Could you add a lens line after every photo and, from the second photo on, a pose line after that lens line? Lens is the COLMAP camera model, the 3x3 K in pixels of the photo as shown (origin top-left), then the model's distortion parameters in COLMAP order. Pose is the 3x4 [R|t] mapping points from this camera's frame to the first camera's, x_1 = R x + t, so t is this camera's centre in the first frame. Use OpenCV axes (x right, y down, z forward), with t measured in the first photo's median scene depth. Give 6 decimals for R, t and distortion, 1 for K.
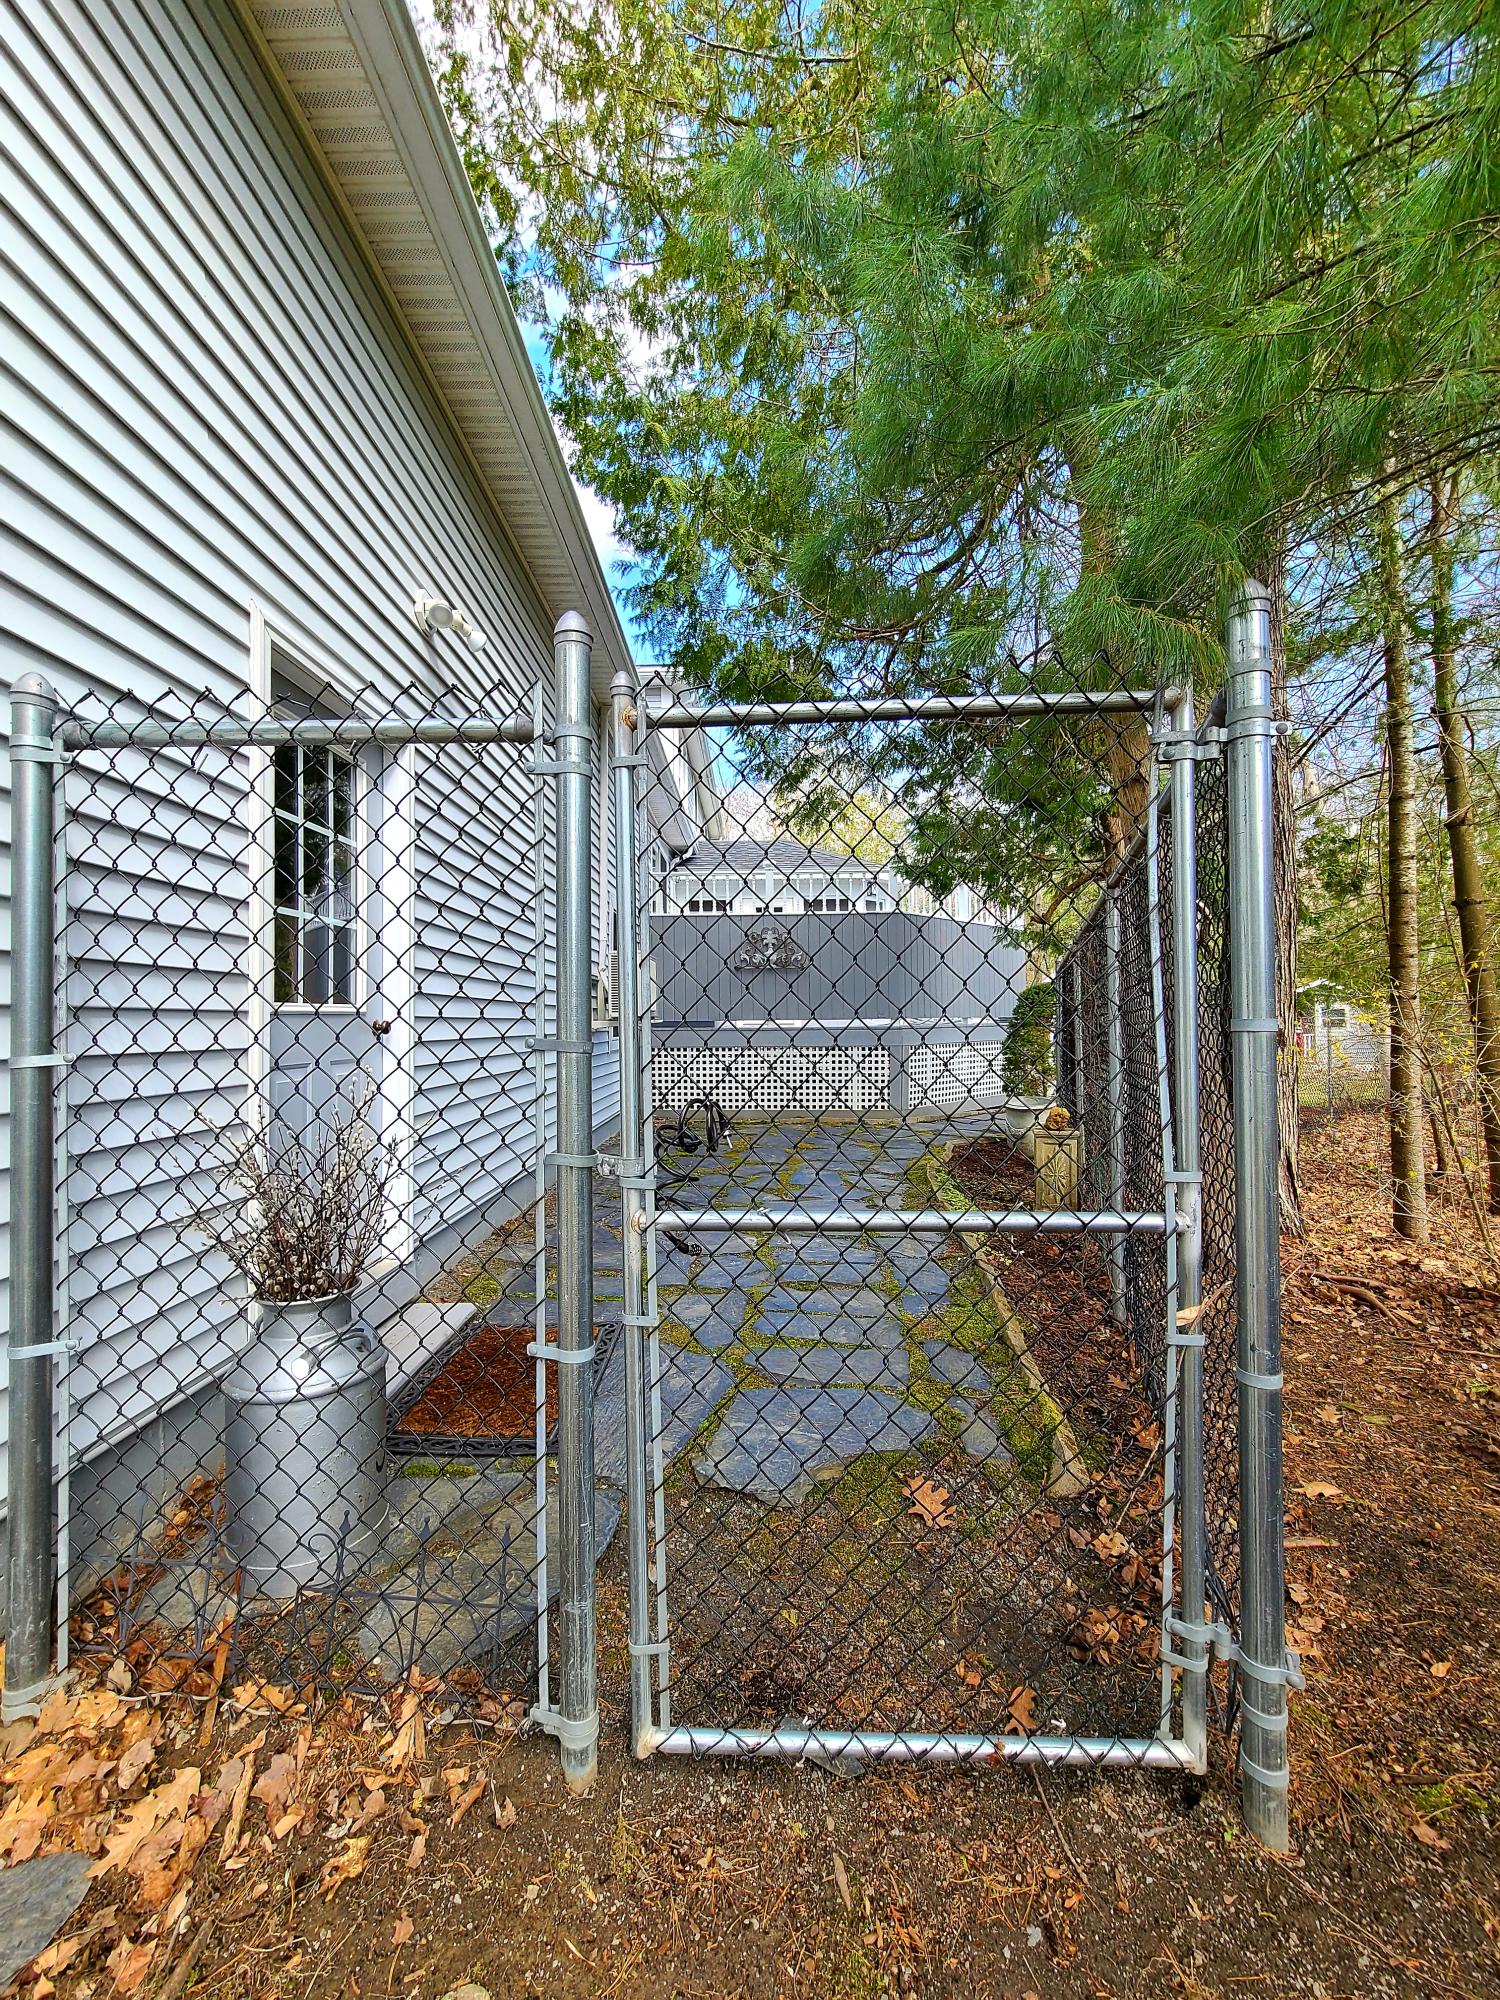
lens RADIAL K [[818.5, 0, 747.6], [0, 818.5, 1003.8], [0, 0, 1]] dist [-0.001245, -0.001888]
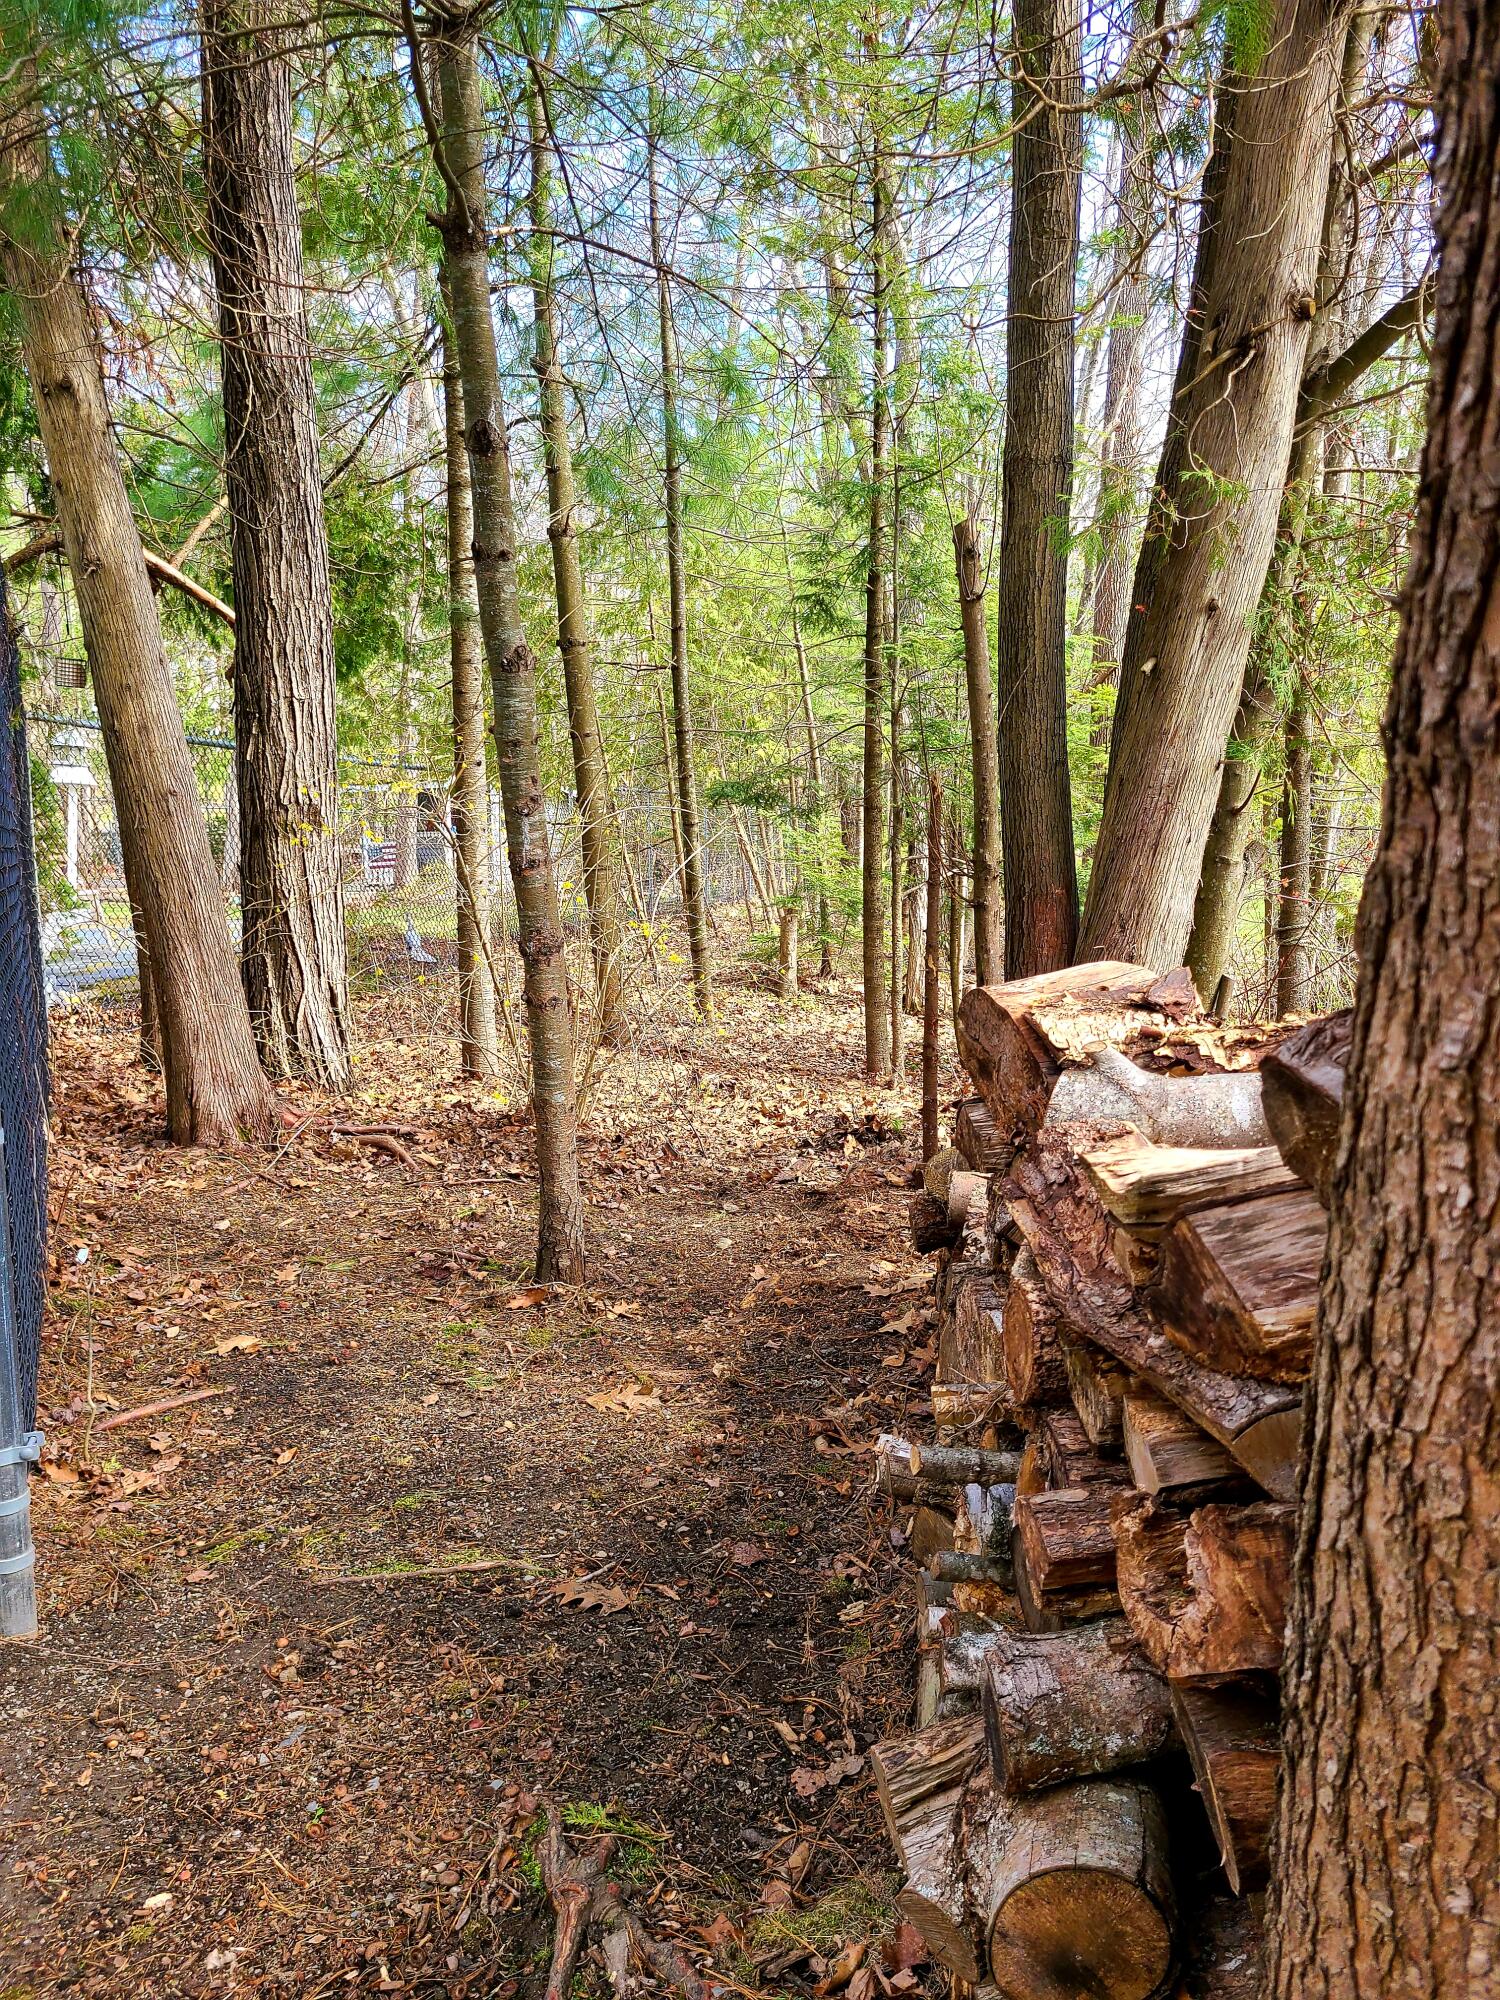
lens RADIAL K [[1494.5, 0, 733.2], [0, 1494.5, 1003.0], [0, 0, 1]] dist [0.053367, -0.042784]
pose [[0.735983, -0.087105, 0.671373, 0.052762], [-0.005844, 0.990834, 0.134959, 0.031194], [-0.676975, -0.103251, 0.728728, -0.253451]]
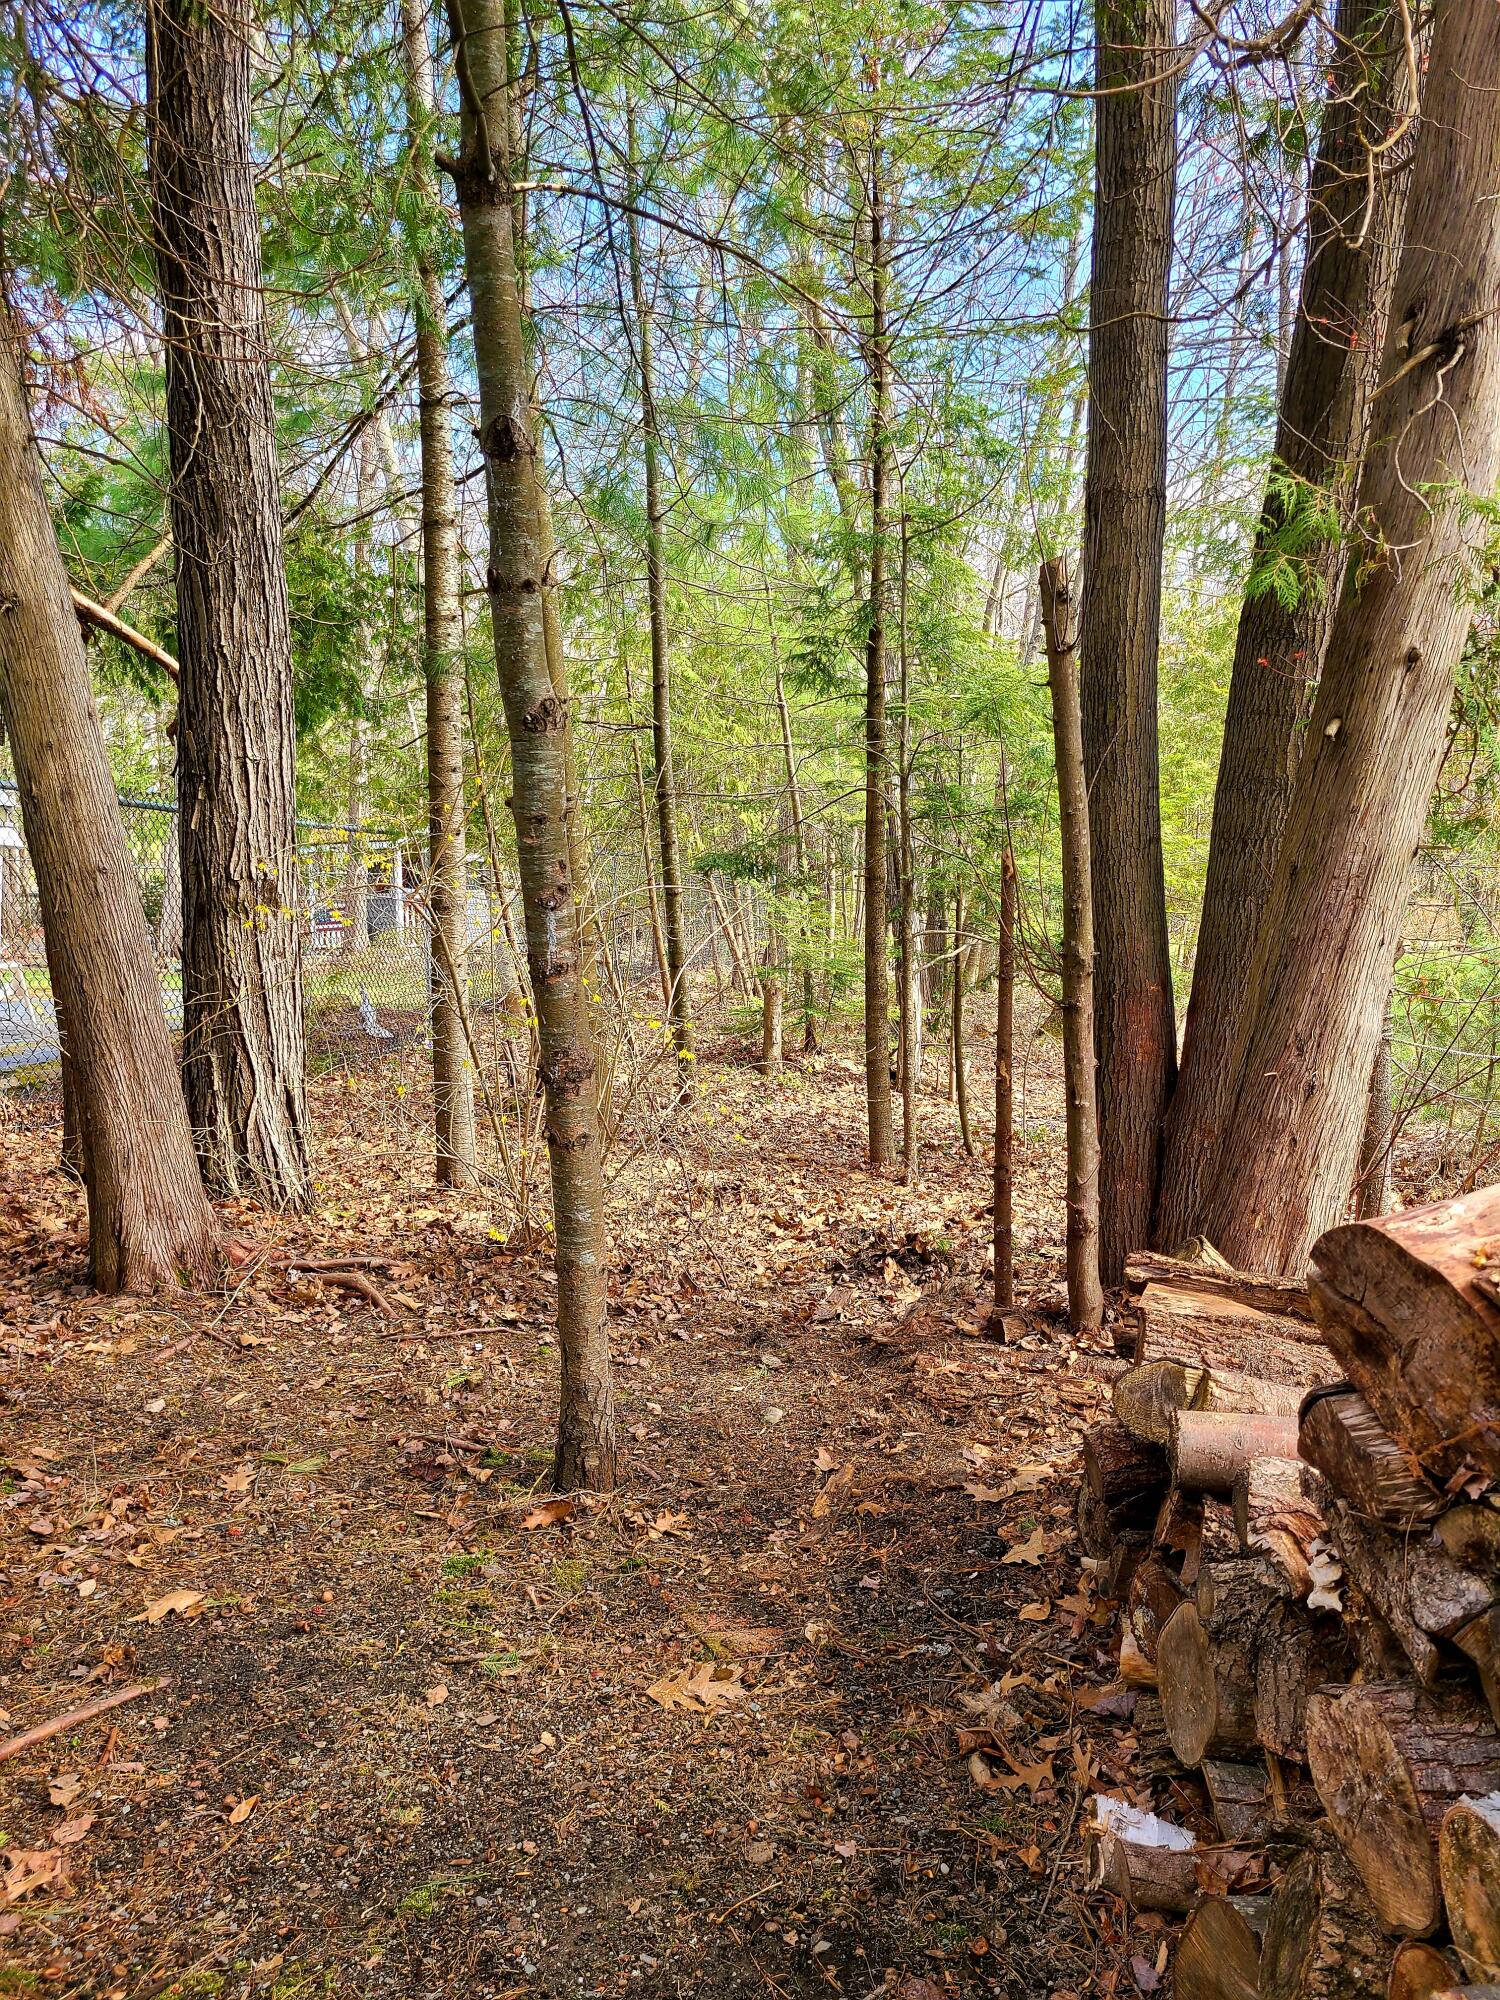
lens RADIAL K [[1494.5, 0, 767.0], [0, 1494.5, 1002.2], [0, 0, 1]] dist [0.053367, -0.042784]
pose [[0.696409, -0.062986, 0.714876, 0.138820], [-0.008043, 0.995393, 0.095538, 0.014996], [-0.717600, -0.072283, 0.692694, -0.058241]]
